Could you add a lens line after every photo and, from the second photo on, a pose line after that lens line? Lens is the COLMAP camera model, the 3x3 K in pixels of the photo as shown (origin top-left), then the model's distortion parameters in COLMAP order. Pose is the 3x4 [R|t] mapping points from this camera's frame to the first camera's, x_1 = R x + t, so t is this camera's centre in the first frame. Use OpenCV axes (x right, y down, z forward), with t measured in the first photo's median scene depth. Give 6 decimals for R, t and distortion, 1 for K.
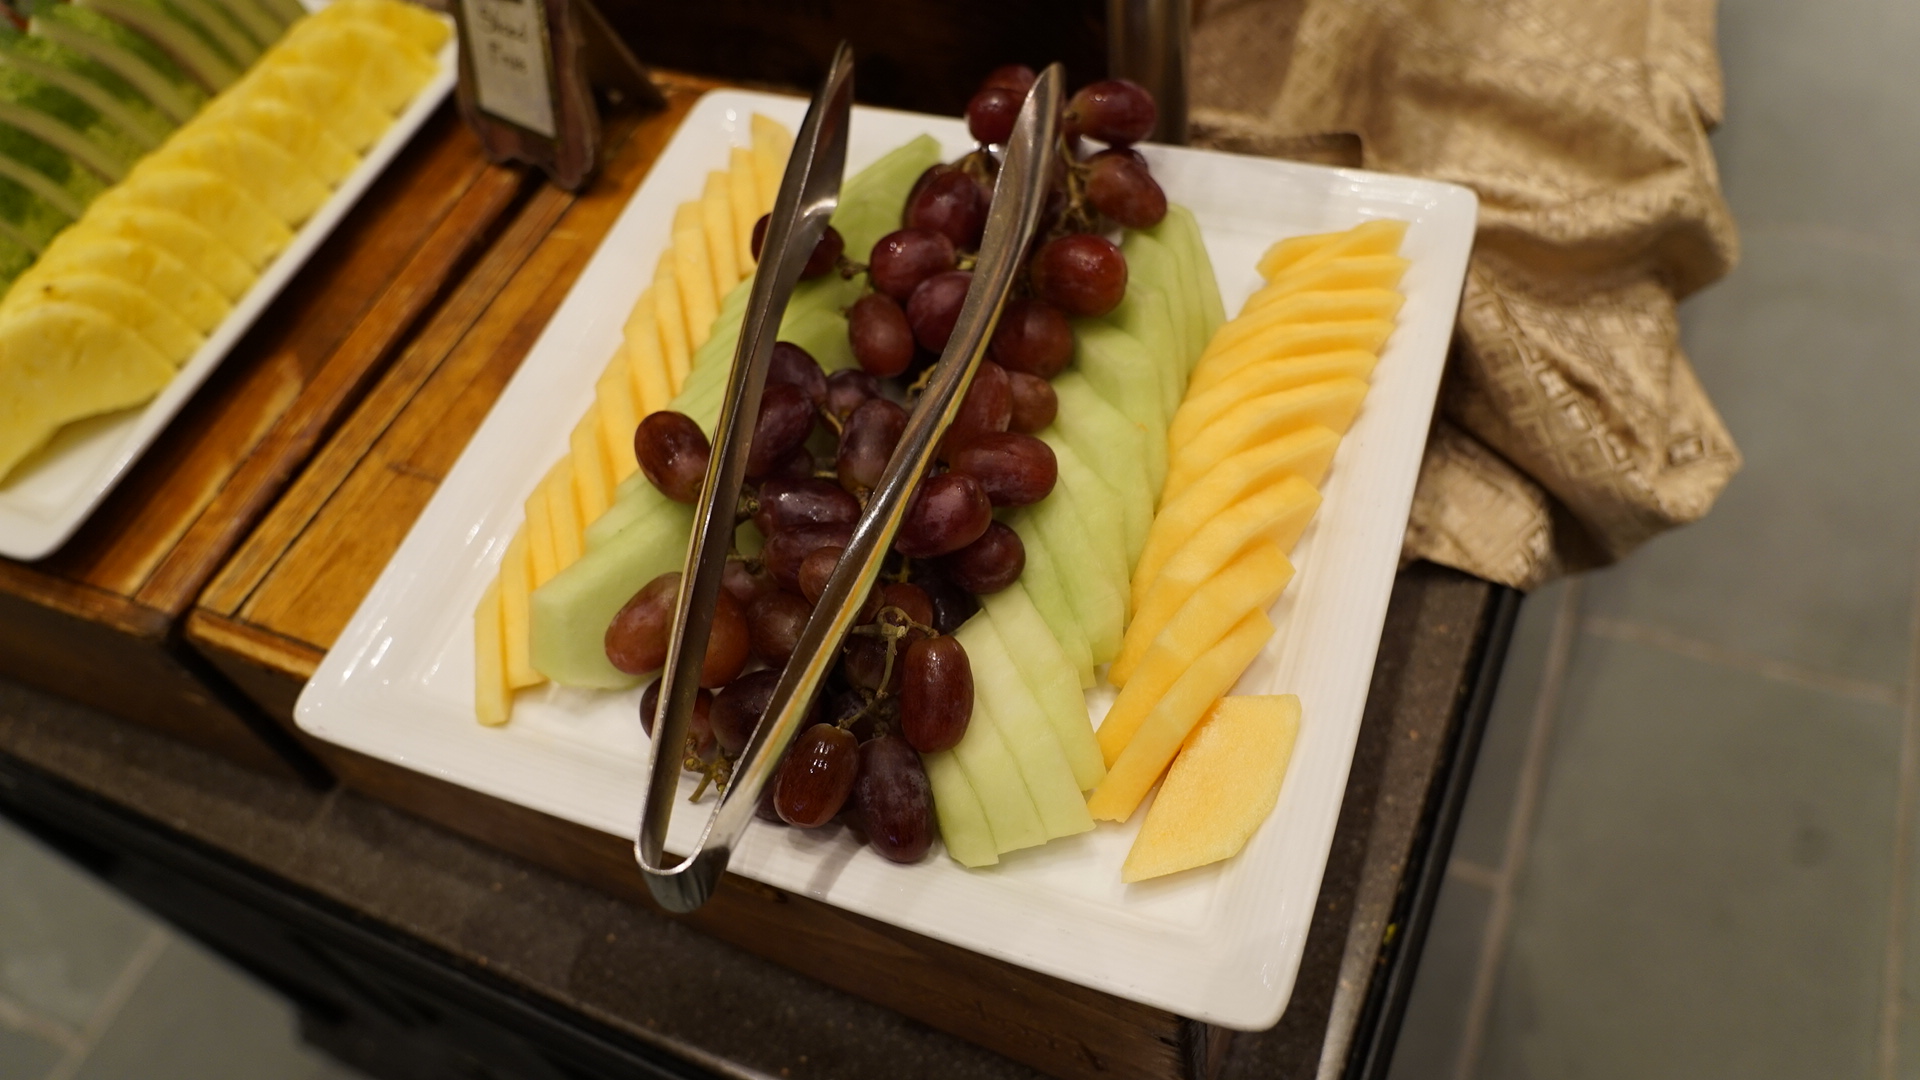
lens RADIAL K [[1481.9, 0, 960.0], [0, 1481.9, 540.0], [0, 0, 1]] dist [0.004873, 0.001023]
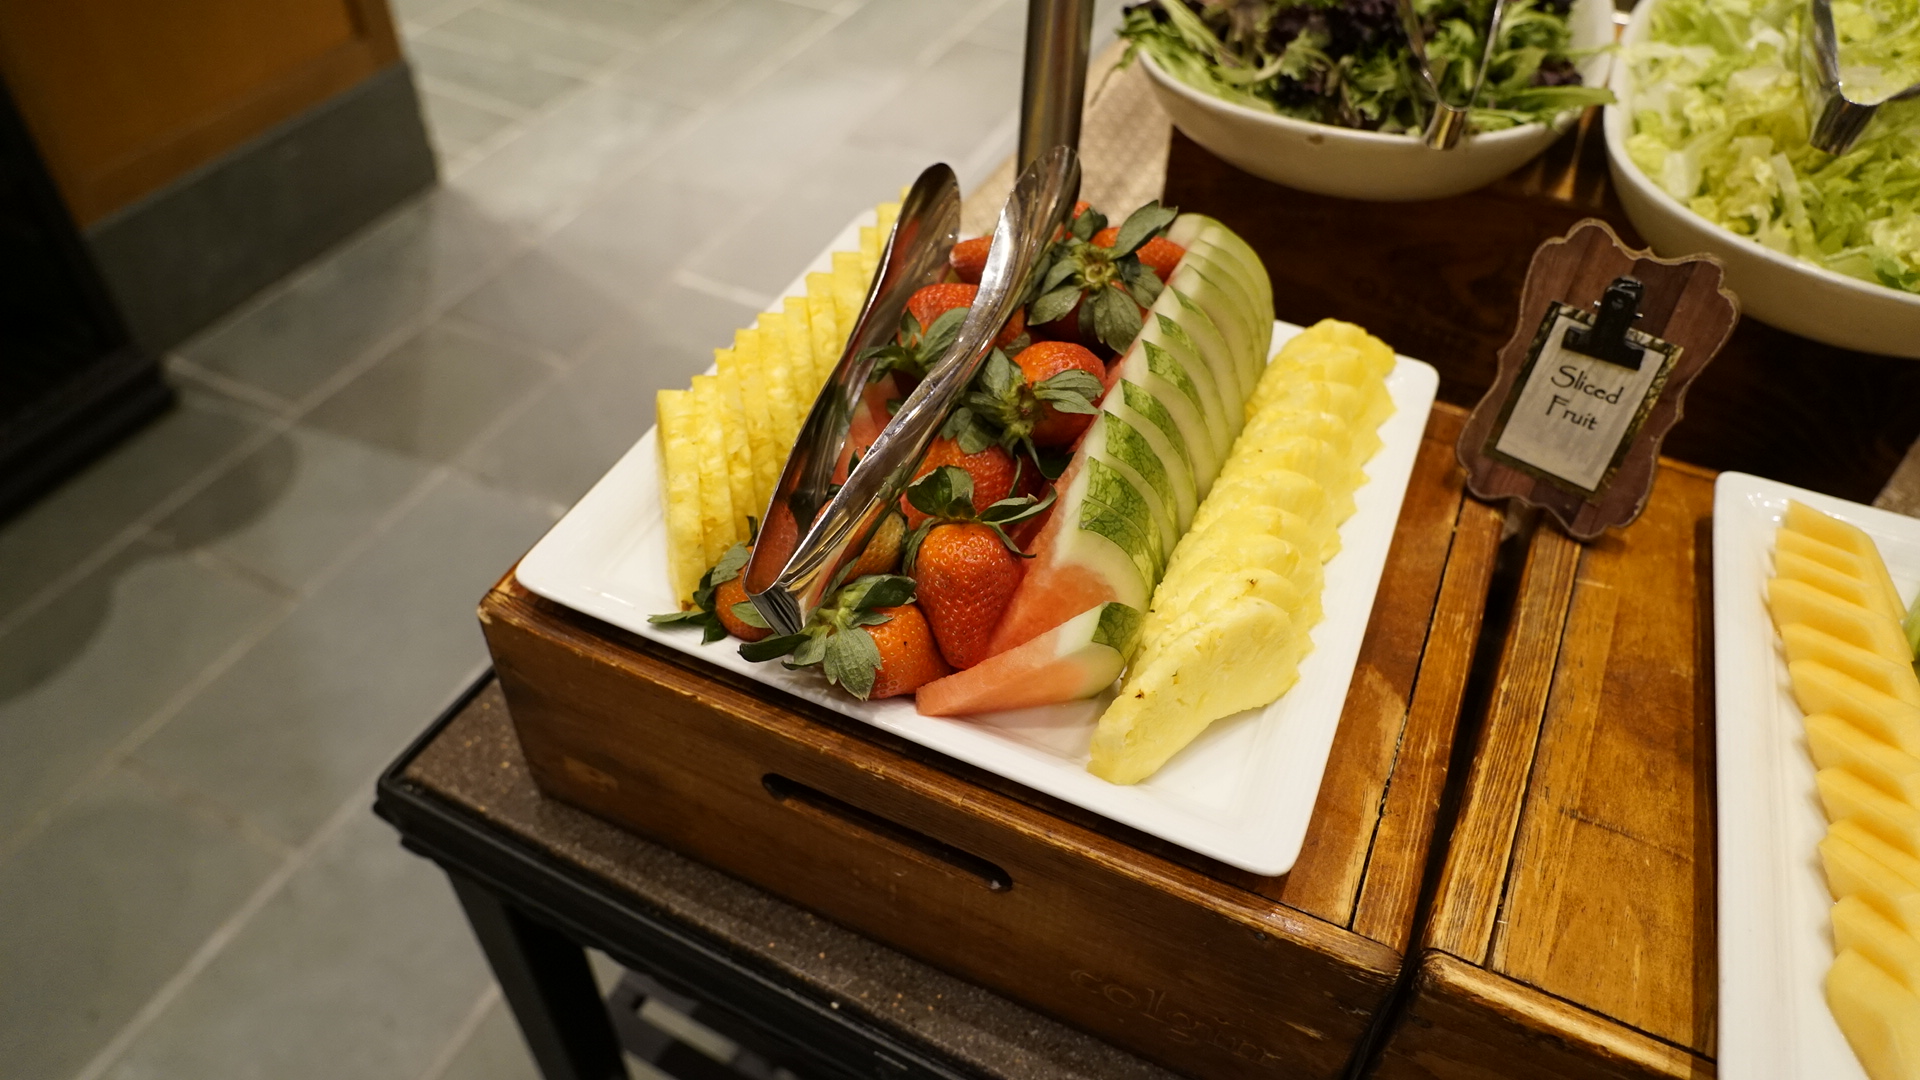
lens RADIAL K [[1299.2, 0, 960.0], [0, 1299.2, 540.0], [0, 0, 1]] dist [-0.023183, 0.000769]
pose [[0.984639, 0.151992, 0.085930, -0.846734], [-0.134447, 0.974016, -0.182257, -0.014926], [-0.111398, 0.167904, 0.979489, 0.184471]]
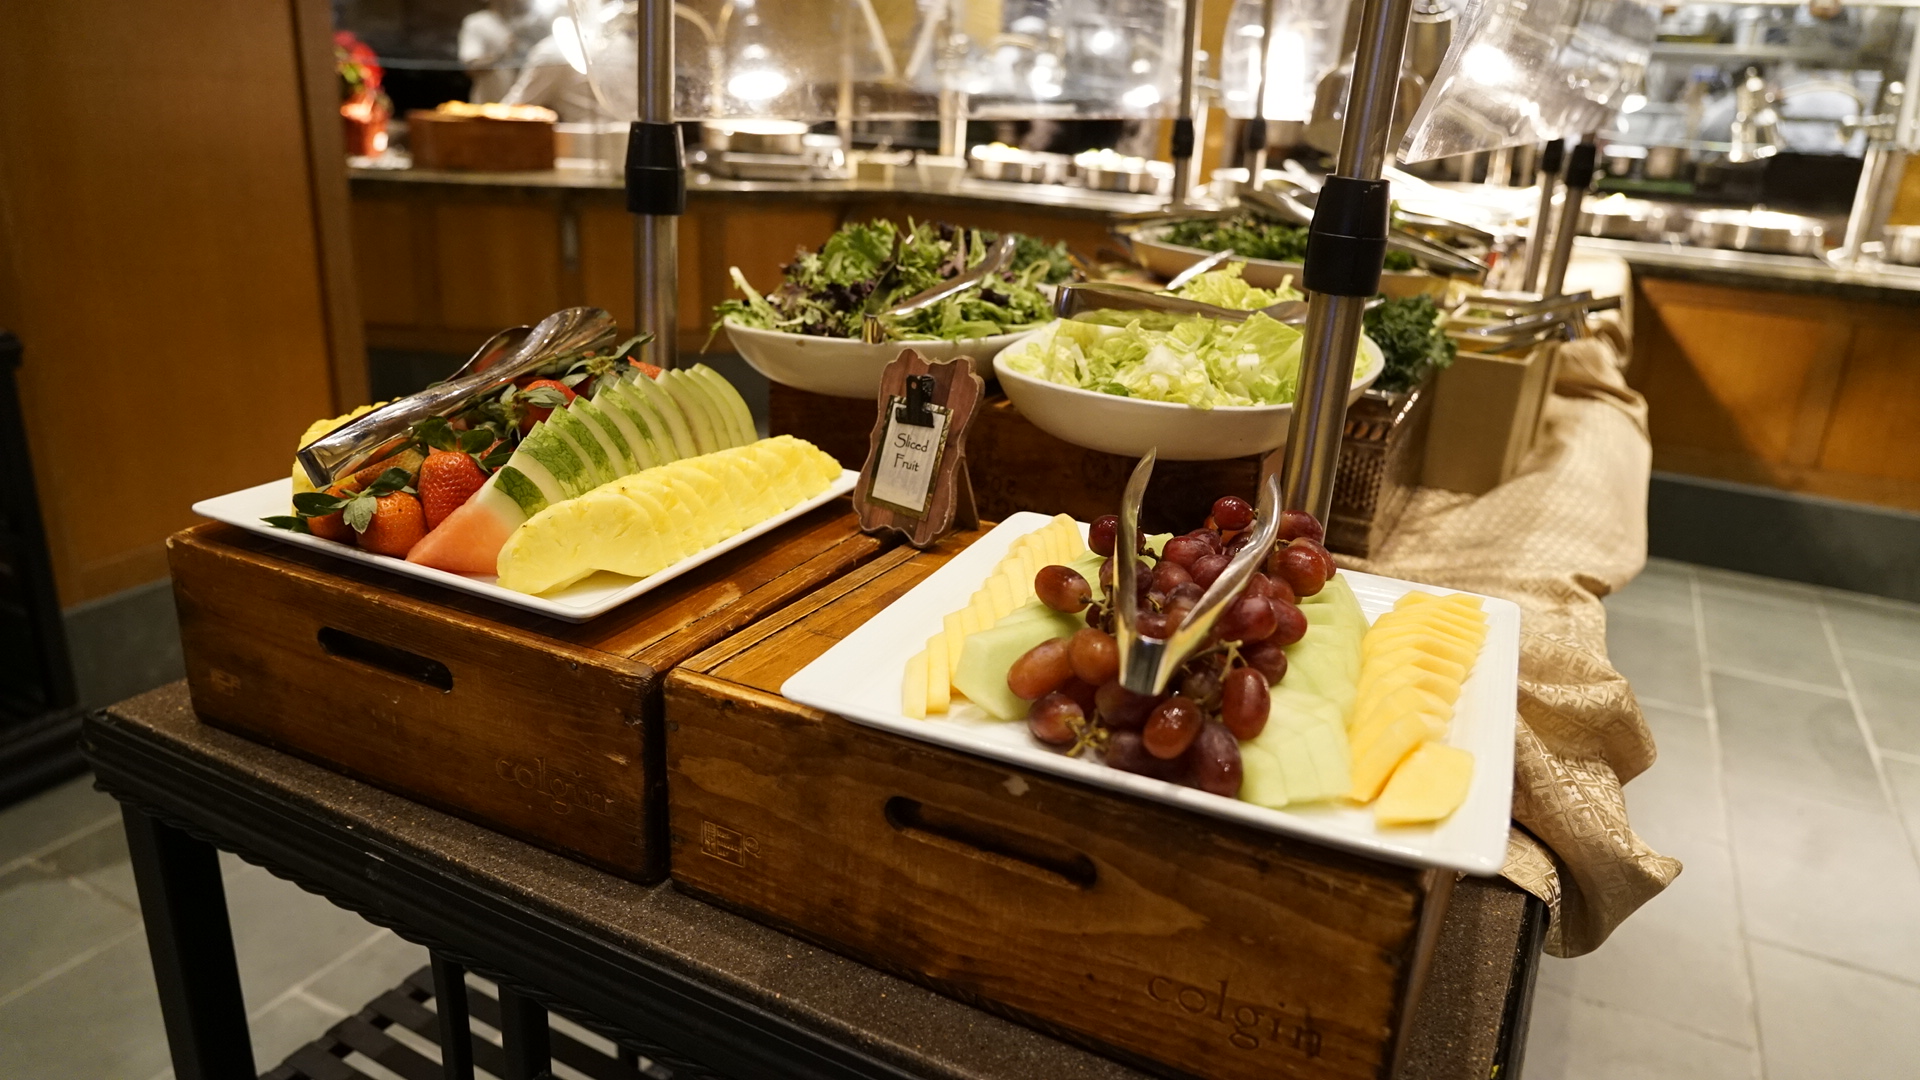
lens RADIAL K [[1299.2, 0, 960.0], [0, 1299.2, 540.0], [0, 0, 1]] dist [-0.023183, 0.000769]
pose [[0.979271, 0.202411, 0.007566, -0.258687], [-0.161928, 0.804760, -0.571087, 0.576644], [-0.121683, 0.558024, 0.820855, -0.128980]]
